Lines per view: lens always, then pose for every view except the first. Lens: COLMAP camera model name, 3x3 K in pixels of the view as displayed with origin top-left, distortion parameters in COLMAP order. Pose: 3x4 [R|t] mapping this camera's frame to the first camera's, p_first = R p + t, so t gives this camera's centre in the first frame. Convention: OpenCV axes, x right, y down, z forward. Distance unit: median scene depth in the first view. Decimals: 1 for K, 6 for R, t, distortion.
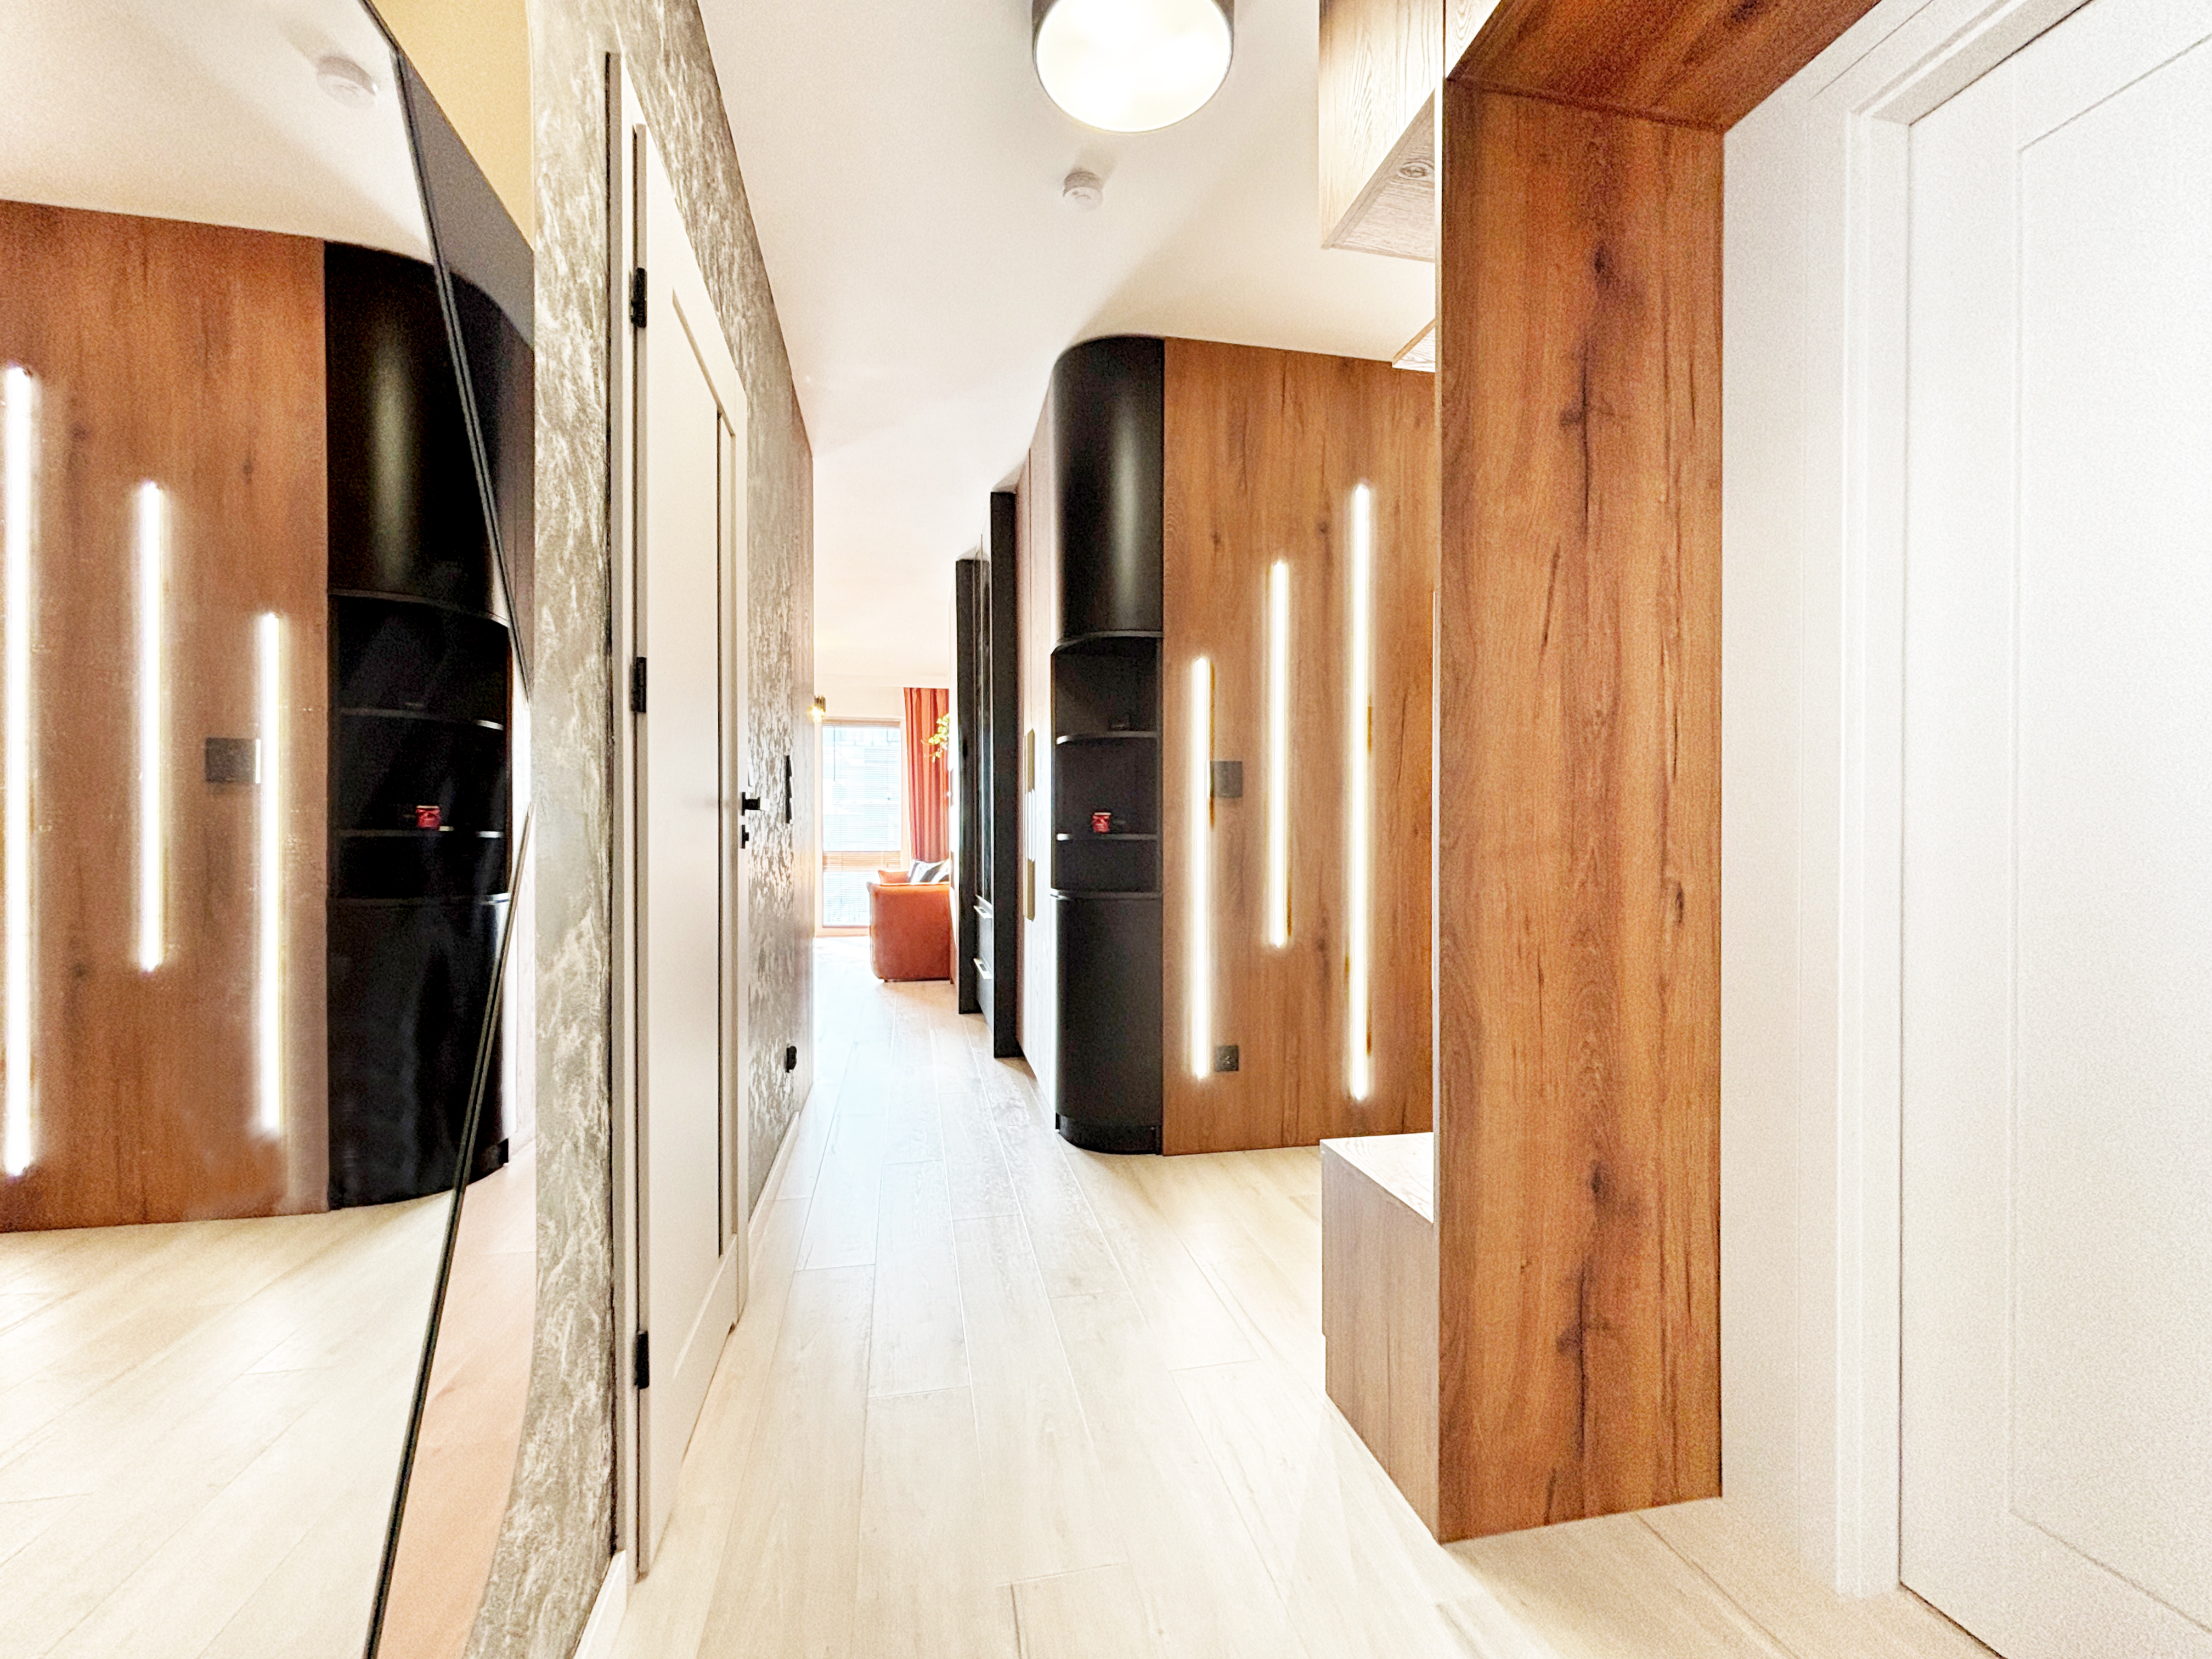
lens RADIAL K [[897.9, 0, 1092.5], [0, 897.9, 827.6], [0, 0, 1]] dist [0.000803, -0.000294]
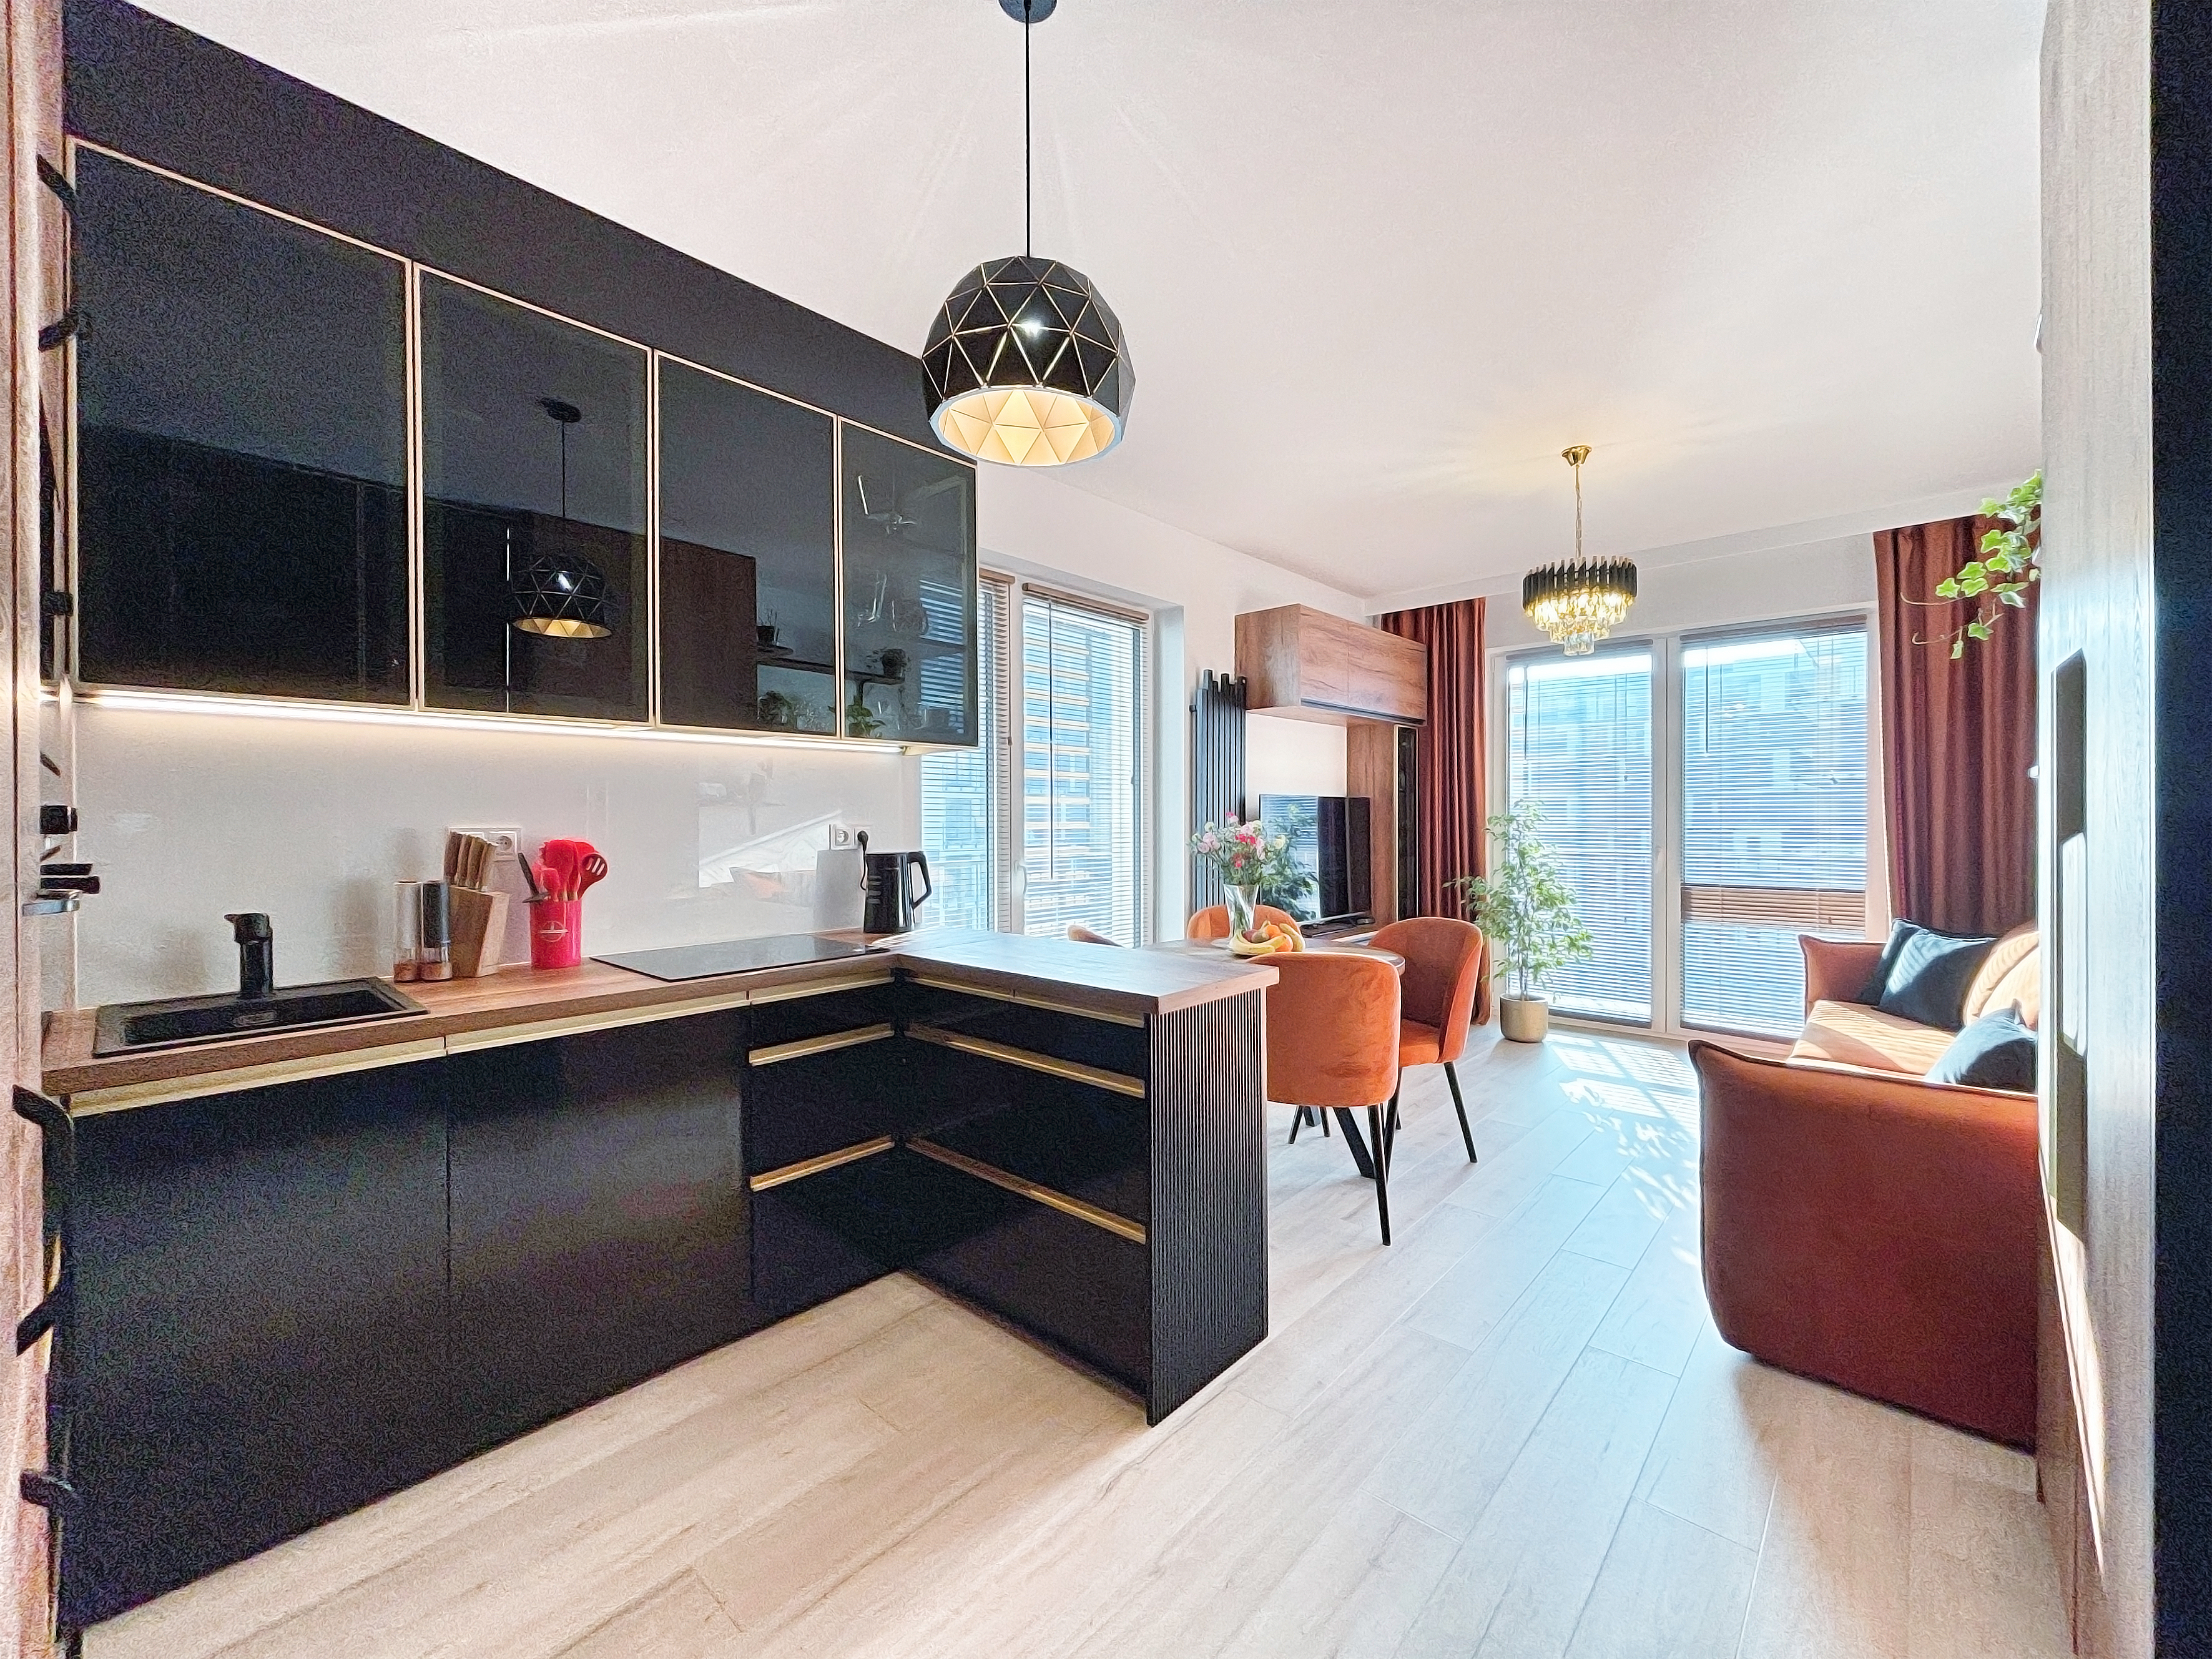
lens RADIAL K [[898.0, 0, 1092.5], [0, 898.0, 827.6], [0, 0, 1]] dist [0.000803, -0.000294]
pose [[0.582683, 0.006733, -0.812672, -0.239072], [0.010159, 0.999827, 0.015567, -0.064139], [0.812636, -0.017327, 0.582514, 1.395813]]
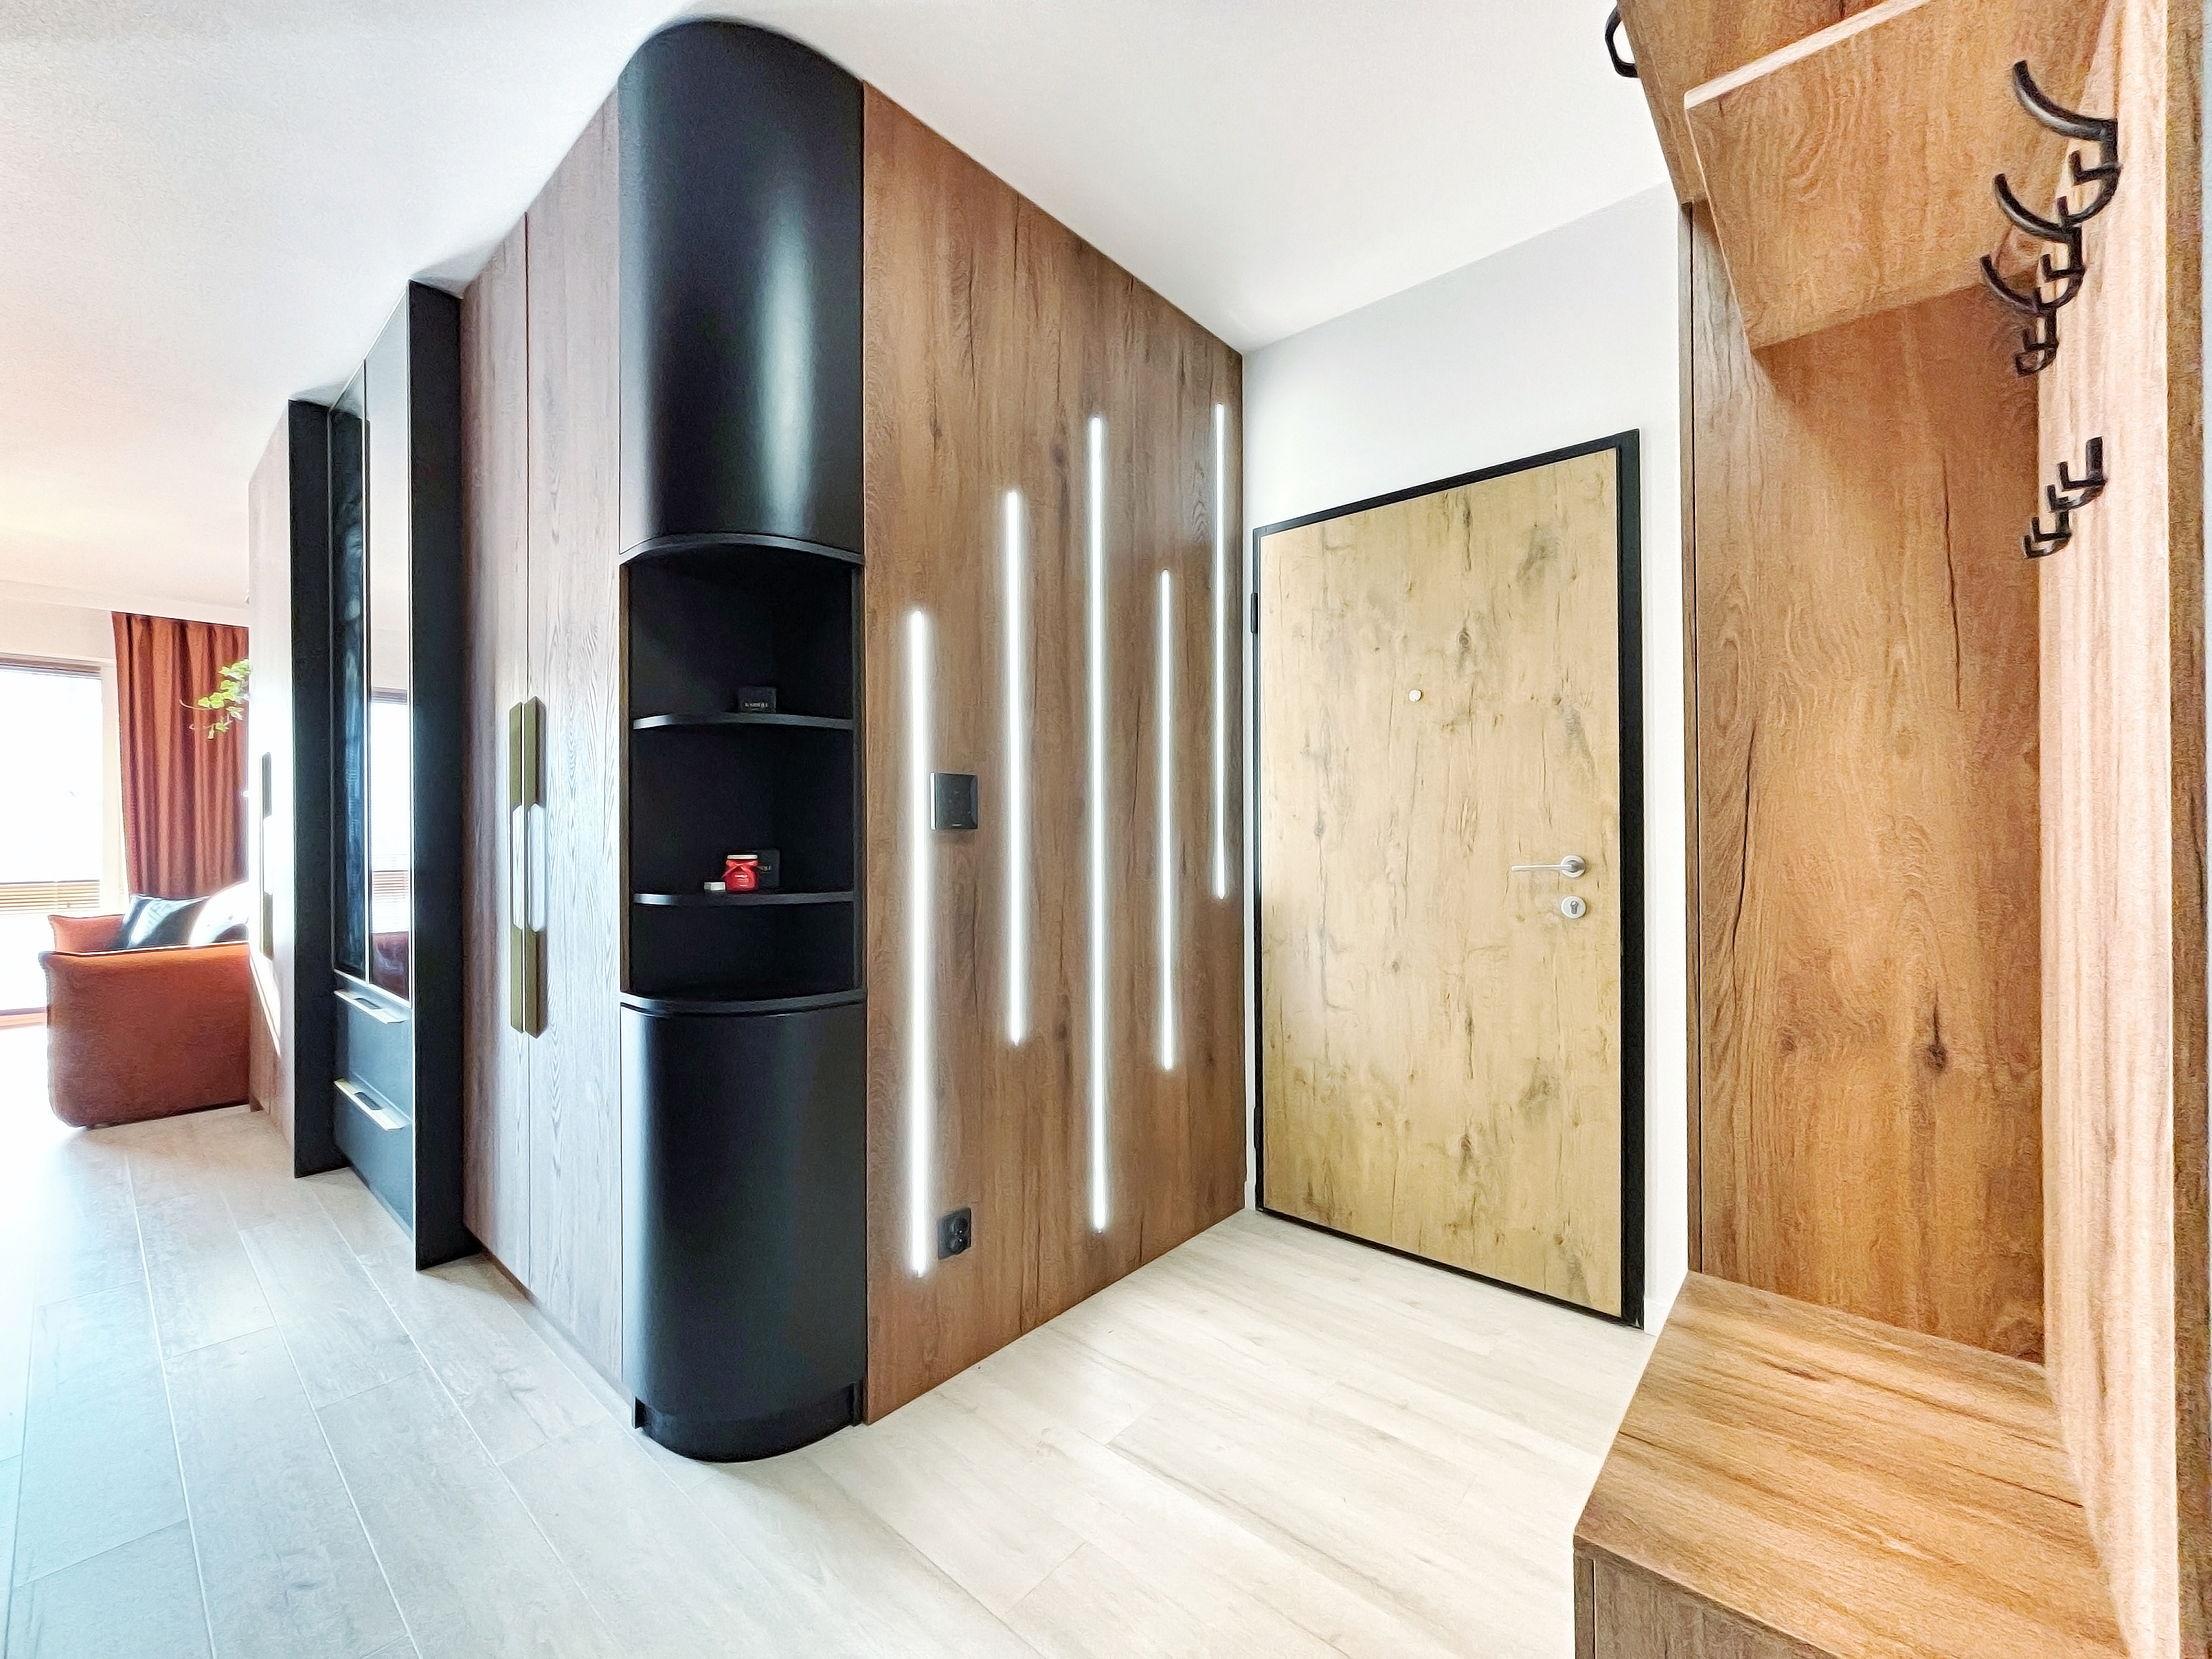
lens RADIAL K [[883.3, 0, 1105.7], [0, 883.3, 822.1], [0, 0, 1]] dist [-0.031265, 0.013858]
pose [[0.785912, 0.003385, 0.618329, -0.148830], [0.000416, 0.999982, -0.006004, -0.033314], [-0.618338, 0.004976, 0.785897, 0.410891]]
